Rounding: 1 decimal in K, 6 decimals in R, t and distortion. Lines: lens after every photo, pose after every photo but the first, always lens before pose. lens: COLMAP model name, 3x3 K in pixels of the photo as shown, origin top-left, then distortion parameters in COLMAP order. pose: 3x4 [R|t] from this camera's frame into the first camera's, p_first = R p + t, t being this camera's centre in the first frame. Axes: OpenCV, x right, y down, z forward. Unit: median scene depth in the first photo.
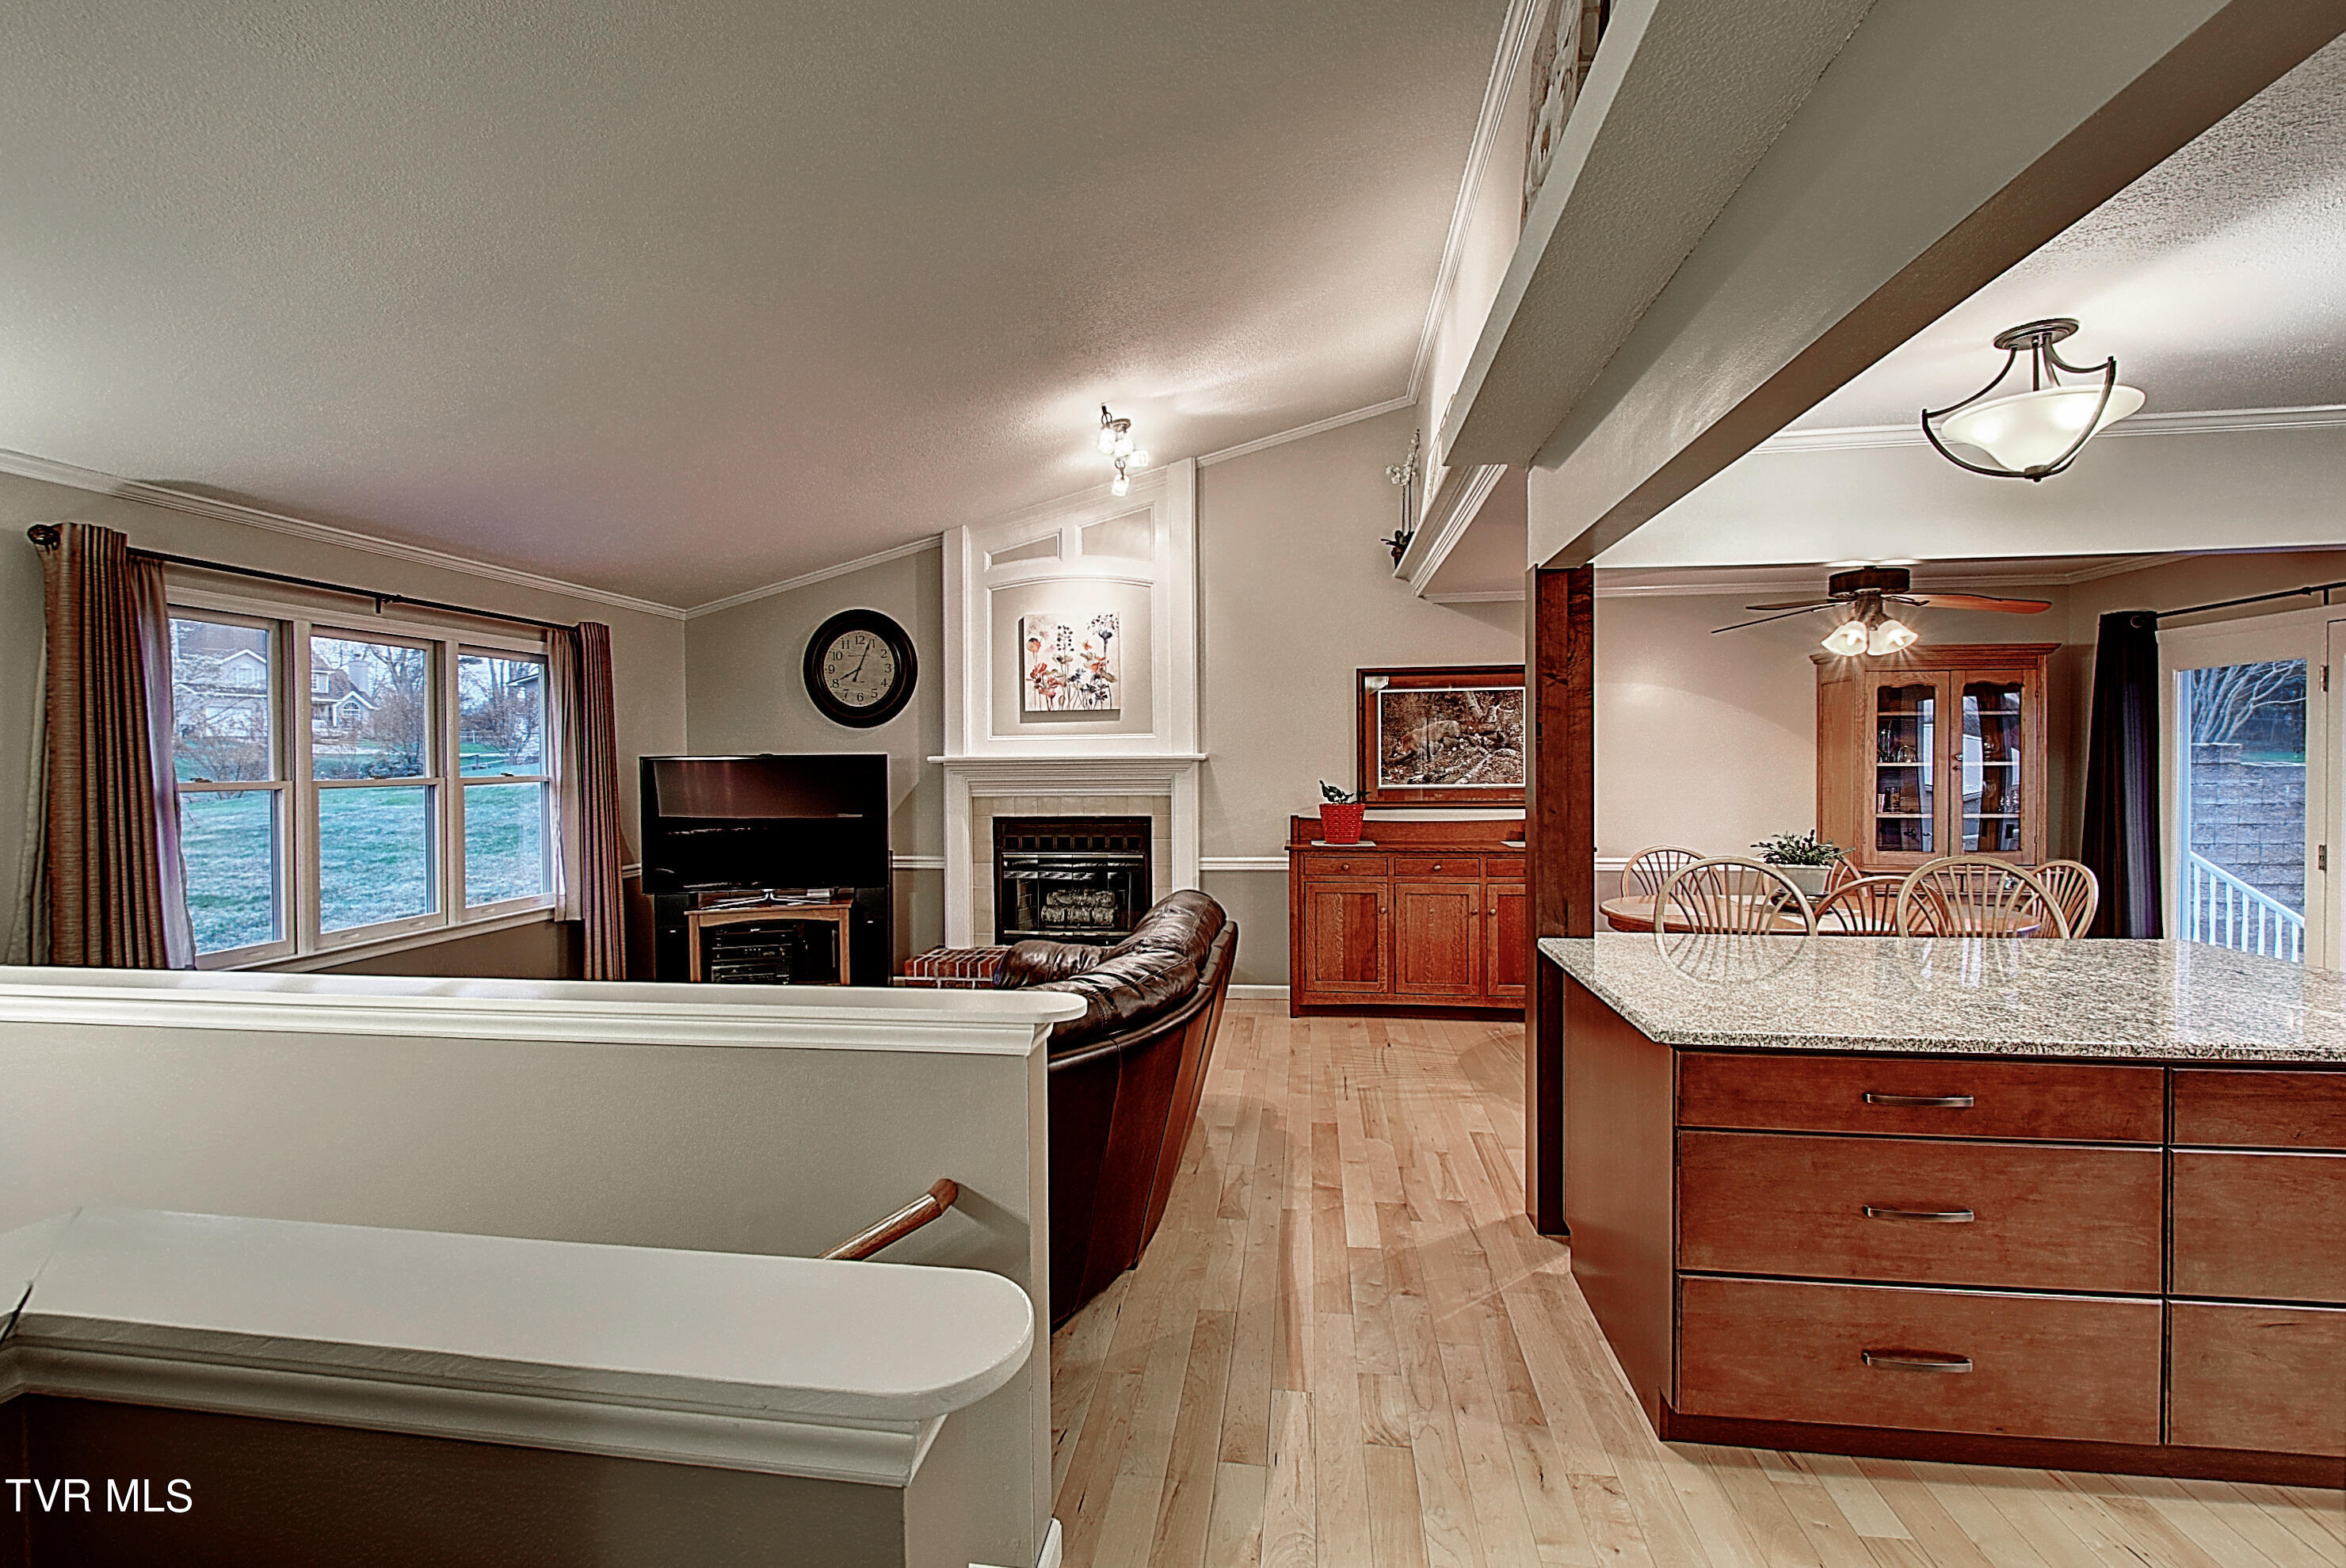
lens RADIAL K [[1034.0, 0, 1162.7], [0, 1034.0, 787.8], [0, 0, 1]] dist [-0.009799, -0.003975]
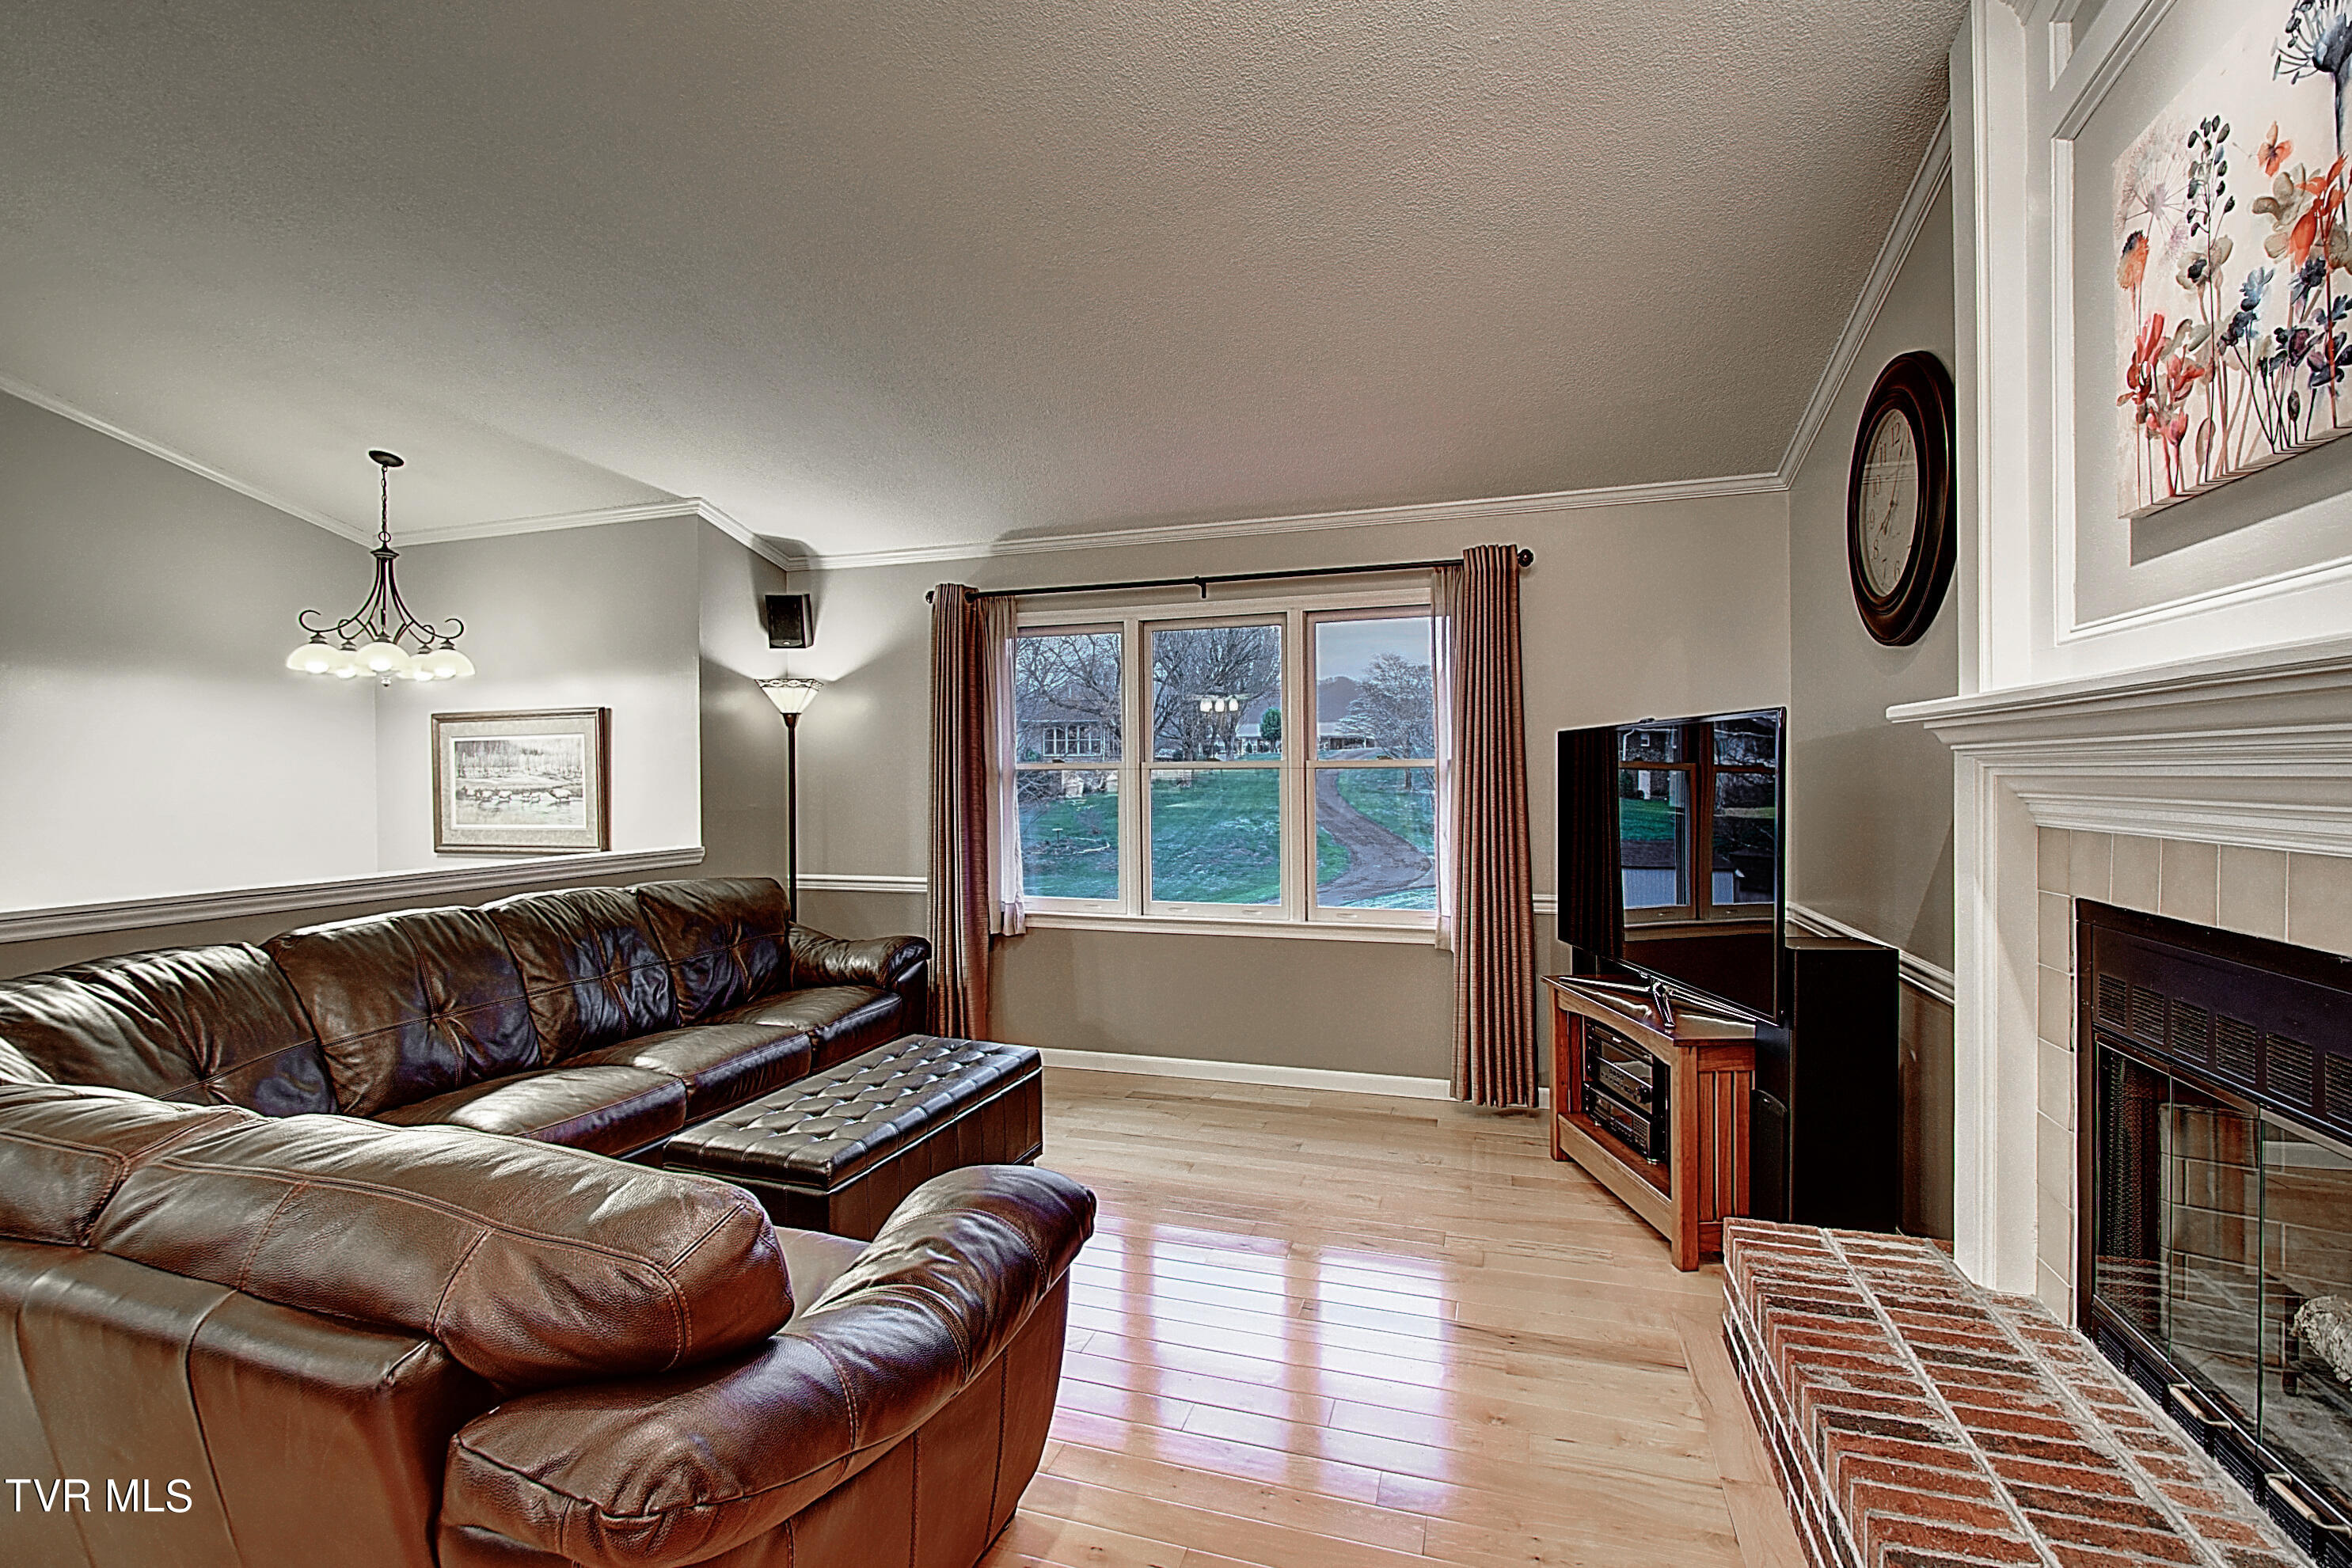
lens RADIAL K [[1045.3, 0, 1174.2], [0, 1045.3, 777.3], [0, 0, 1]] dist [-0.014304, -0.000619]
pose [[-0.167518, 0.011760, -0.985799, 0.176164], [-0.017215, 0.999742, 0.014851, -0.006659], [0.985719, 0.019458, -0.167272, 0.809848]]
